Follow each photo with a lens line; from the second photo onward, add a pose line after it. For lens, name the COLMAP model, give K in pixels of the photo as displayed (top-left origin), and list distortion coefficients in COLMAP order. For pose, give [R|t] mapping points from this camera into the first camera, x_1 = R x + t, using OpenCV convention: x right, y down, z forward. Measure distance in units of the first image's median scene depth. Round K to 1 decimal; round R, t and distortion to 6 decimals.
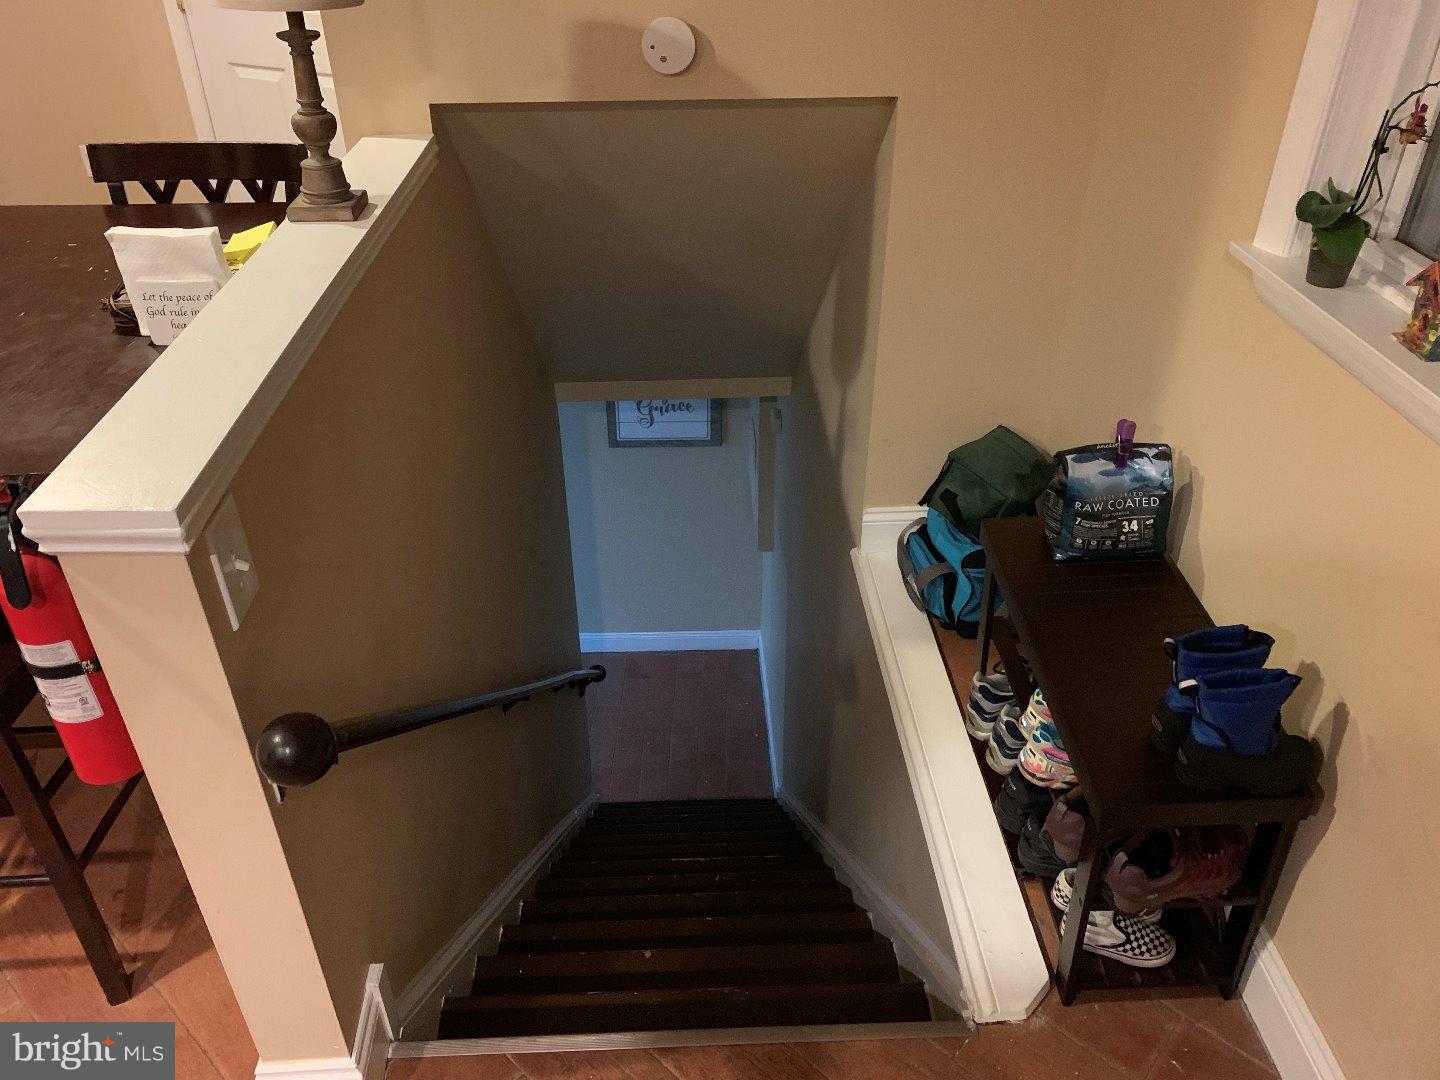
lens RADIAL K [[1120.8, 0, 720.0], [0, 1120.8, 540.0], [0, 0, 1]] dist [0.007878, 0.002339]
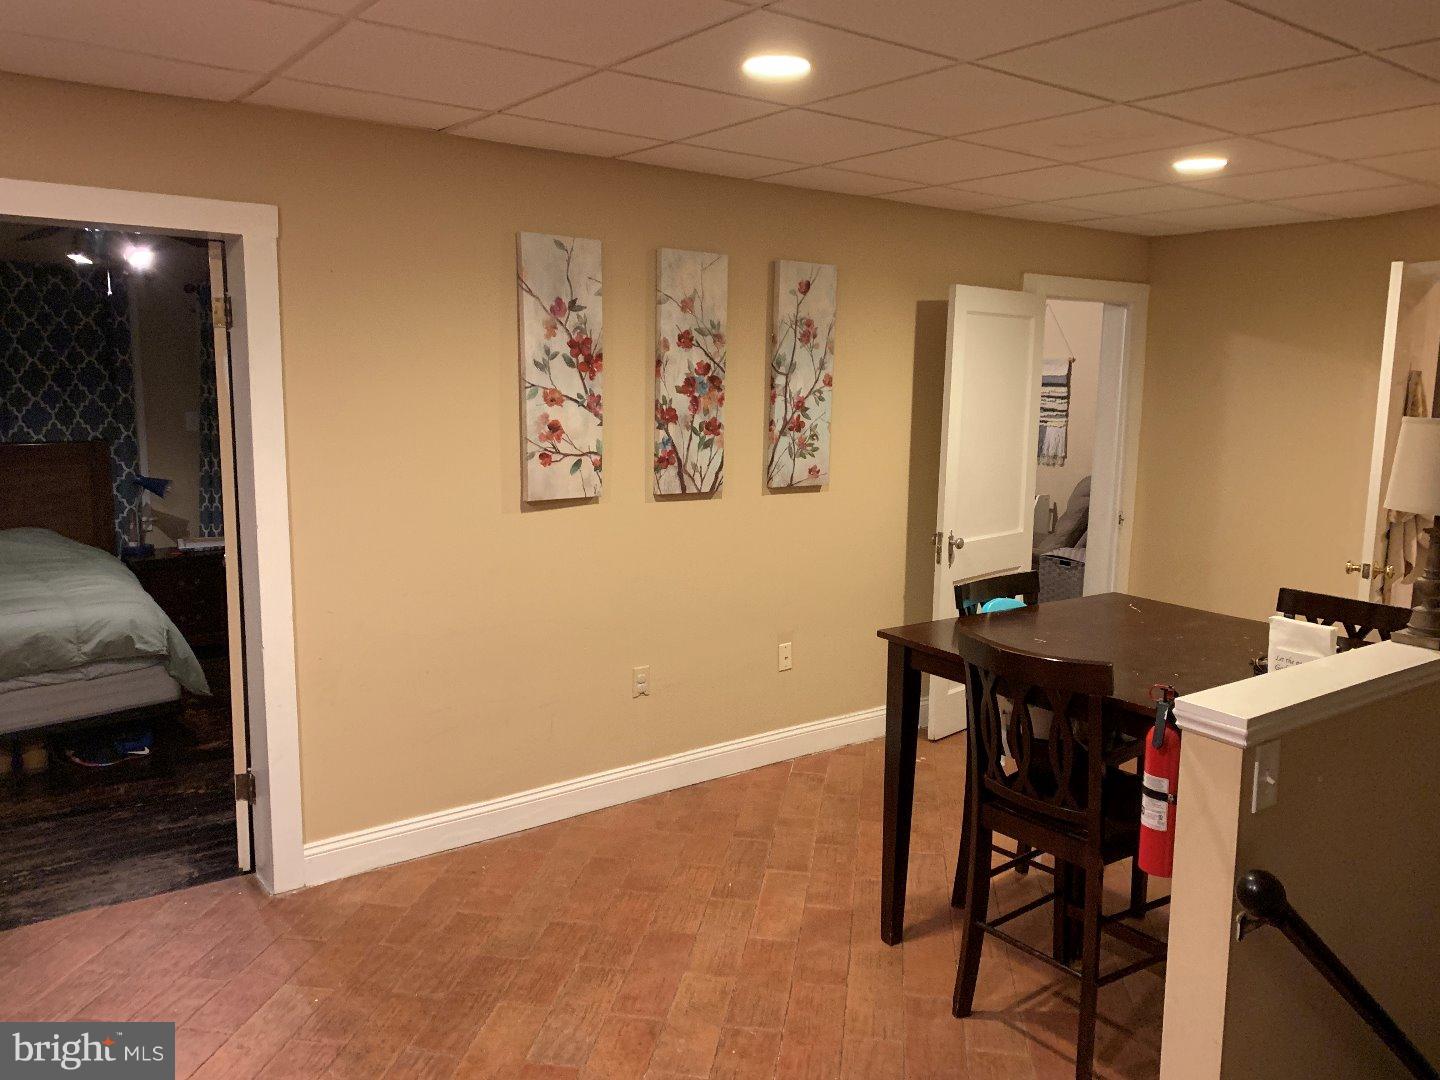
lens RADIAL K [[1120.8, 0, 720.0], [0, 1120.8, 540.0], [0, 0, 1]] dist [0.007878, 0.002339]
pose [[0.554164, 0.129513, -0.822270, 0.490652], [-0.468313, 0.865169, -0.179347, 0.418774], [0.688175, 0.484468, 0.540098, -0.714470]]
